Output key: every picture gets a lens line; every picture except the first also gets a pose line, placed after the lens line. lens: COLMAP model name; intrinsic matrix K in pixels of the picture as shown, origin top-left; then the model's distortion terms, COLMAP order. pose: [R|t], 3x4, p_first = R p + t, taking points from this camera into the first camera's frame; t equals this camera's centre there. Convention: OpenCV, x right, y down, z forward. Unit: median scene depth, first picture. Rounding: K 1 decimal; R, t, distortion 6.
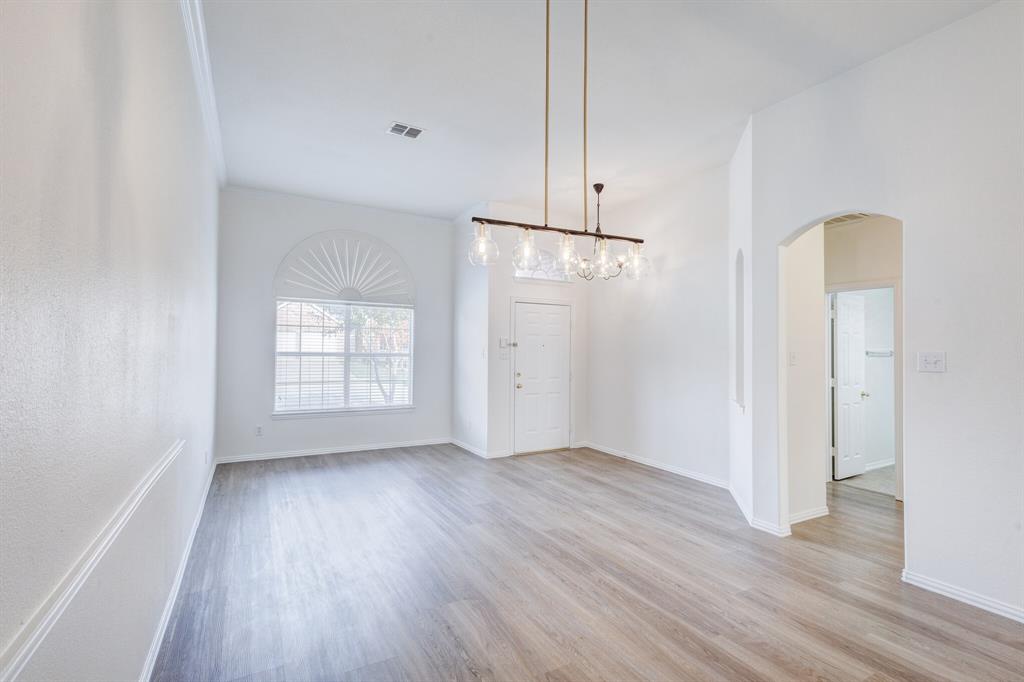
lens RADIAL K [[468.8, 0, 513.6], [0, 468.8, 338.7], [0, 0, 1]] dist [0.004743, -0.000161]
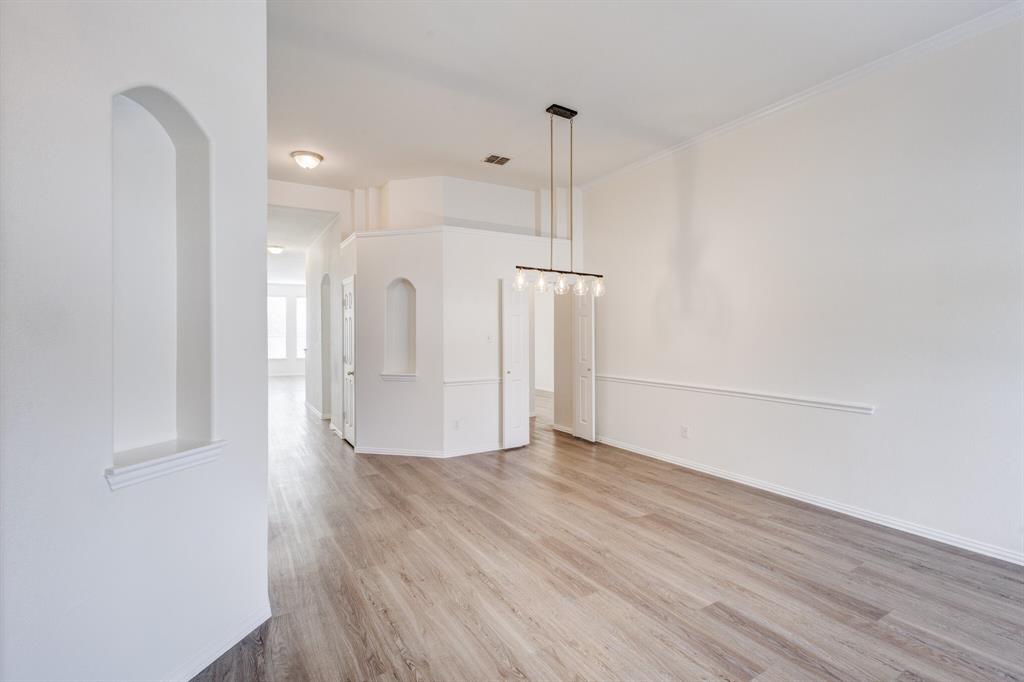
lens RADIAL K [[468.8, 0, 513.6], [0, 468.8, 338.7], [0, 0, 1]] dist [0.004743, -0.000161]
pose [[-0.999661, -0.001049, -0.026004, 0.227390], [-0.000834, 0.999966, -0.008256, 0.041123], [0.026012, -0.008232, -0.999628, 1.842669]]
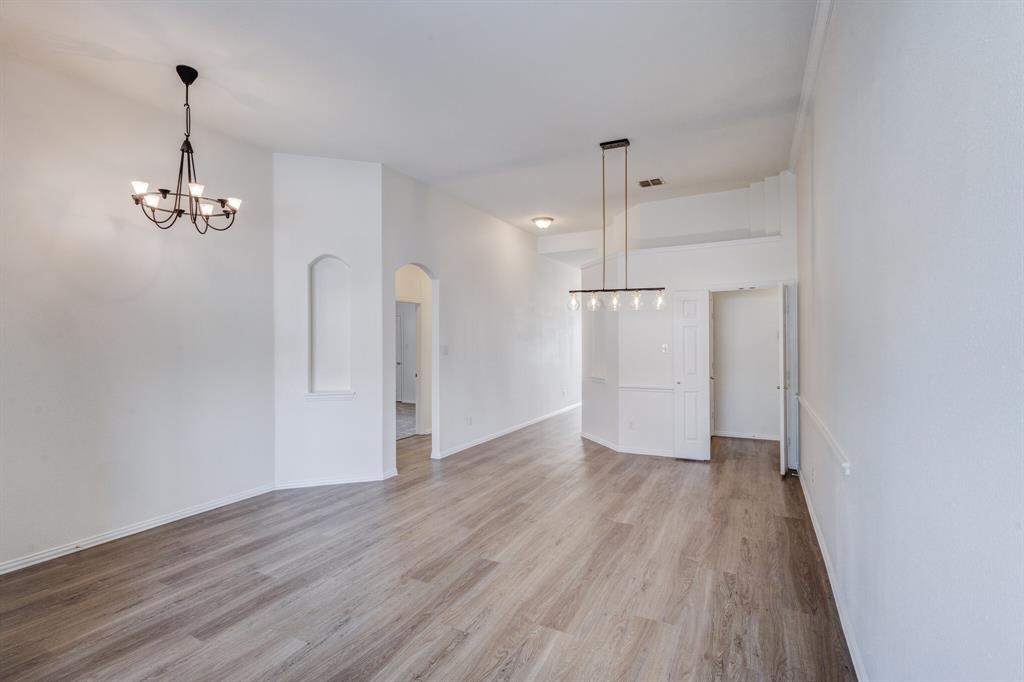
lens RADIAL K [[468.8, 0, 513.6], [0, 468.8, 338.7], [0, 0, 1]] dist [0.004743, -0.000161]
pose [[-0.549941, 0.004678, 0.835190, -0.883741], [-0.015066, 0.999766, -0.015520, 0.023601], [-0.835068, -0.021118, -0.549742, 1.603548]]
